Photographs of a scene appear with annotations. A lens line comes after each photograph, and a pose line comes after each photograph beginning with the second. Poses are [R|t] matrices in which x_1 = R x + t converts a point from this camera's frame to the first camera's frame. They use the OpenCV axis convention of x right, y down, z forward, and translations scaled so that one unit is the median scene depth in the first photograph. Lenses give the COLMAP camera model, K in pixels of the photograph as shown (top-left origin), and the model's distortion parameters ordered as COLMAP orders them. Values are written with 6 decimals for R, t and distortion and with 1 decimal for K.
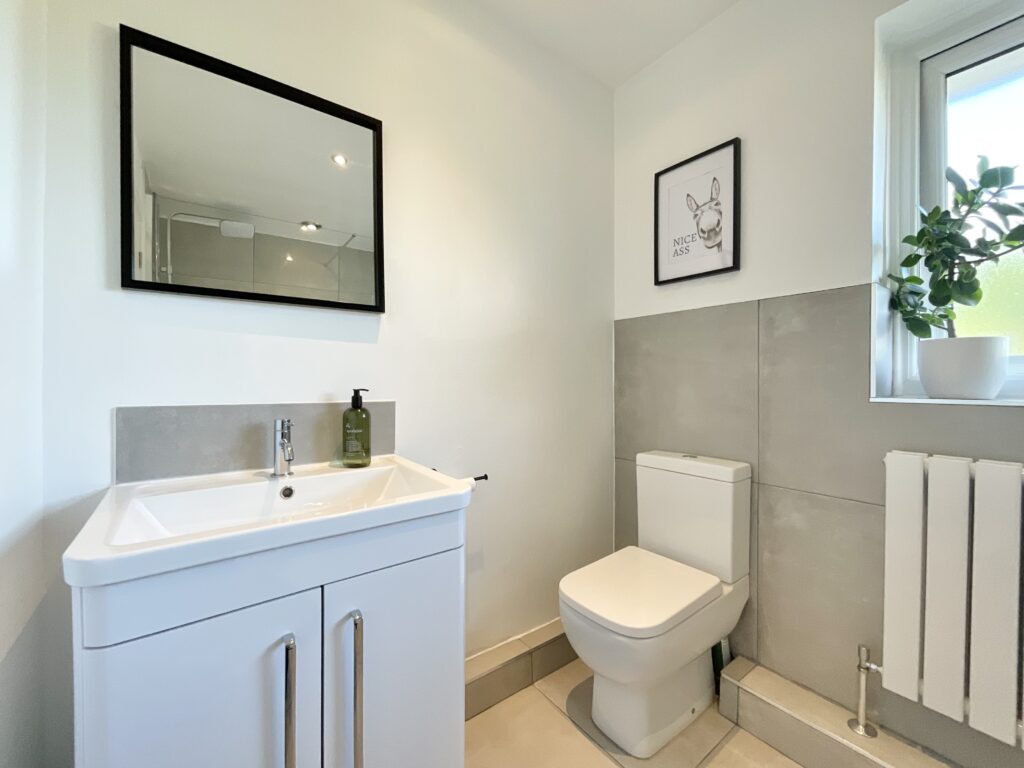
lens RADIAL K [[416.8, 0, 510.0], [0, 416.8, 382.7], [0, 0, 1]] dist [0.001447, -0.000655]
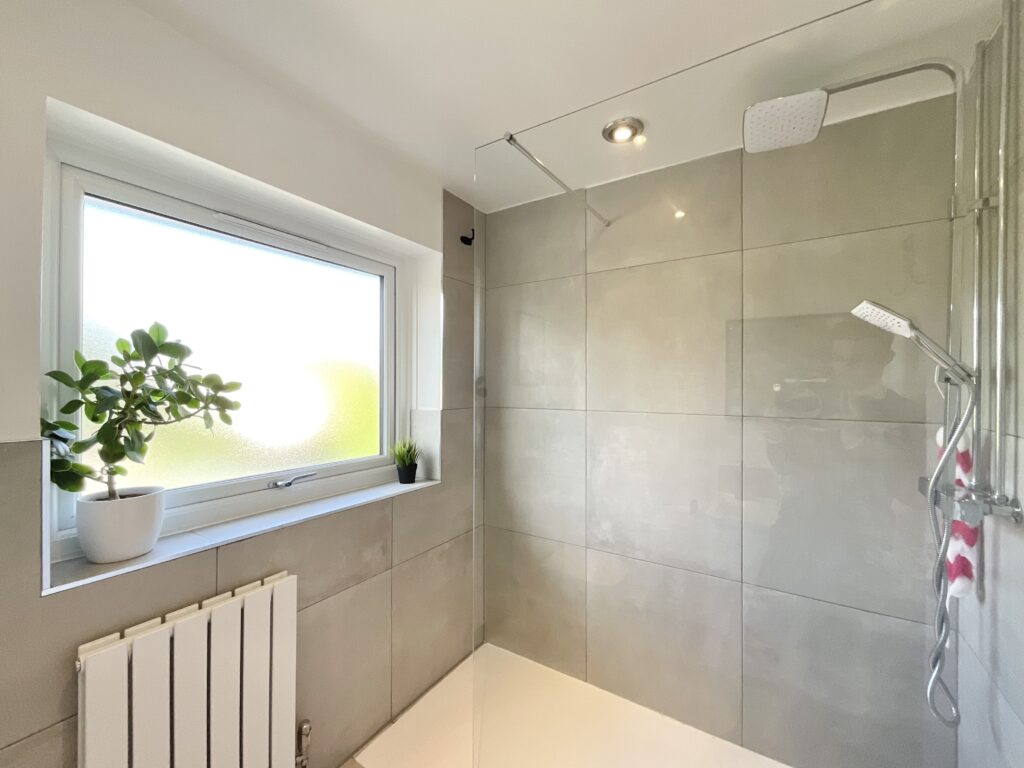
lens RADIAL K [[416.8, 0, 511.4], [0, 416.8, 387.1], [0, 0, 1]] dist [0.001447, -0.000655]
pose [[-0.355770, -0.000775, 0.934573, -0.154598], [0.001793, 0.999997, 0.001512, -0.339008], [-0.934572, 0.002214, -0.355767, 0.474911]]
